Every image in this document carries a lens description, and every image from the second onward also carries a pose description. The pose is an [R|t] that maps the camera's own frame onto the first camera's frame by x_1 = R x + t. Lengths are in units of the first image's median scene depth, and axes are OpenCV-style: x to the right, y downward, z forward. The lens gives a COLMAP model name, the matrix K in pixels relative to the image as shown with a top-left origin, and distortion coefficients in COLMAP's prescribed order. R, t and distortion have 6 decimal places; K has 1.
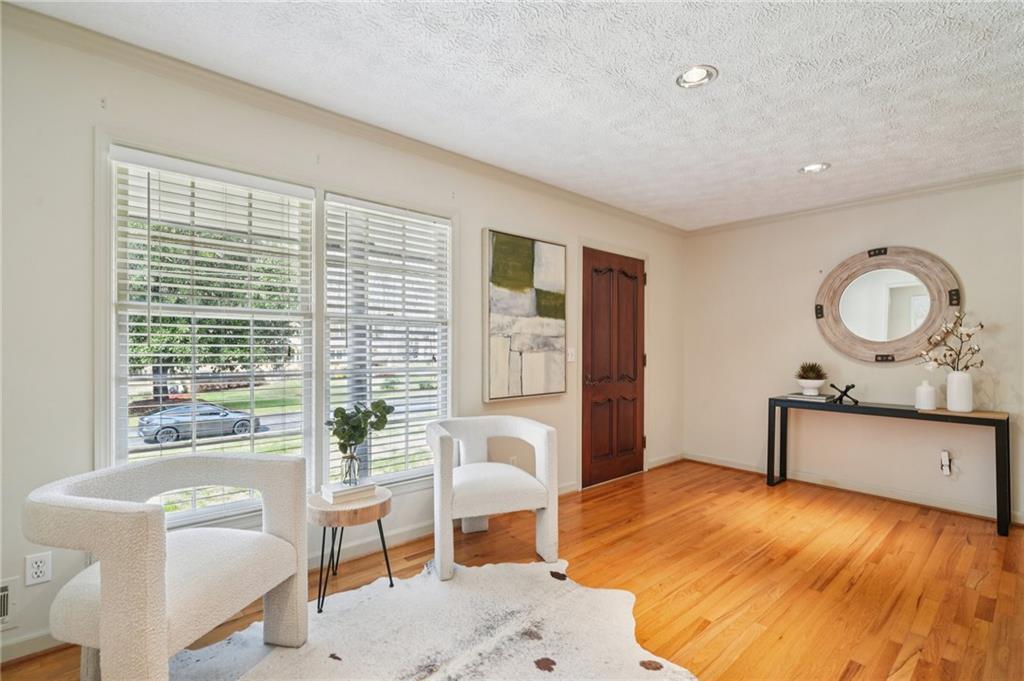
lens RADIAL K [[463.4, 0, 508.2], [0, 463.4, 351.5], [0, 0, 1]] dist [0.006419, -0.000589]
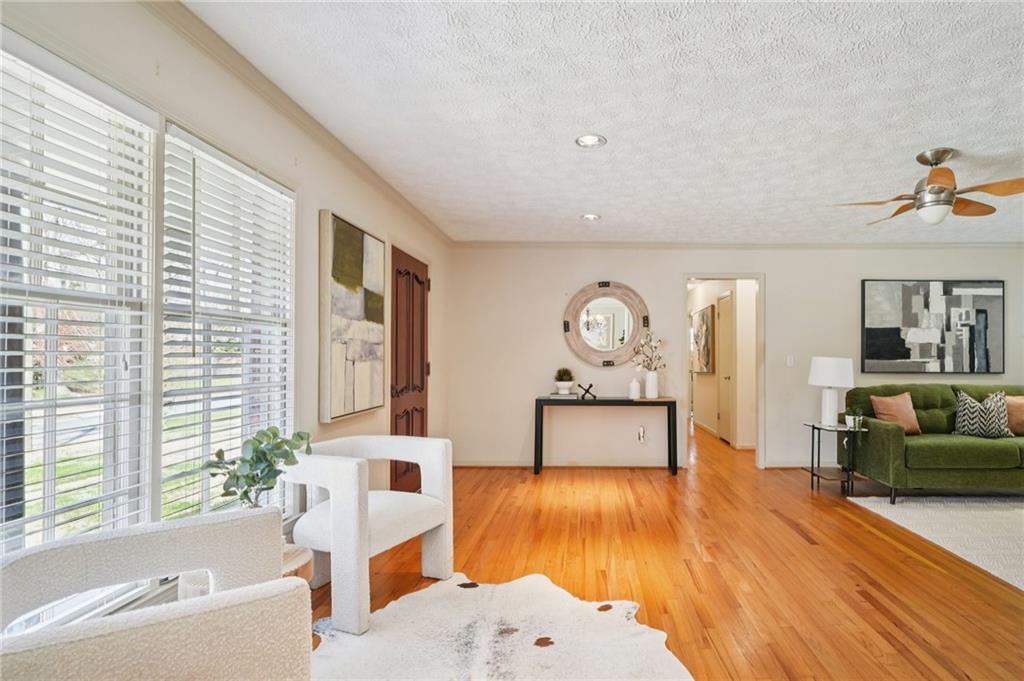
lens RADIAL K [[581.8, 0, 516.3], [0, 581.8, 352.3], [0, 0, 1]] dist [0.022374, -0.000479]
pose [[0.667190, 0.002792, 0.744883, -0.627493], [0.007646, 0.999915, -0.010596, -0.001428], [-0.744849, 0.012766, 0.667111, 0.069051]]
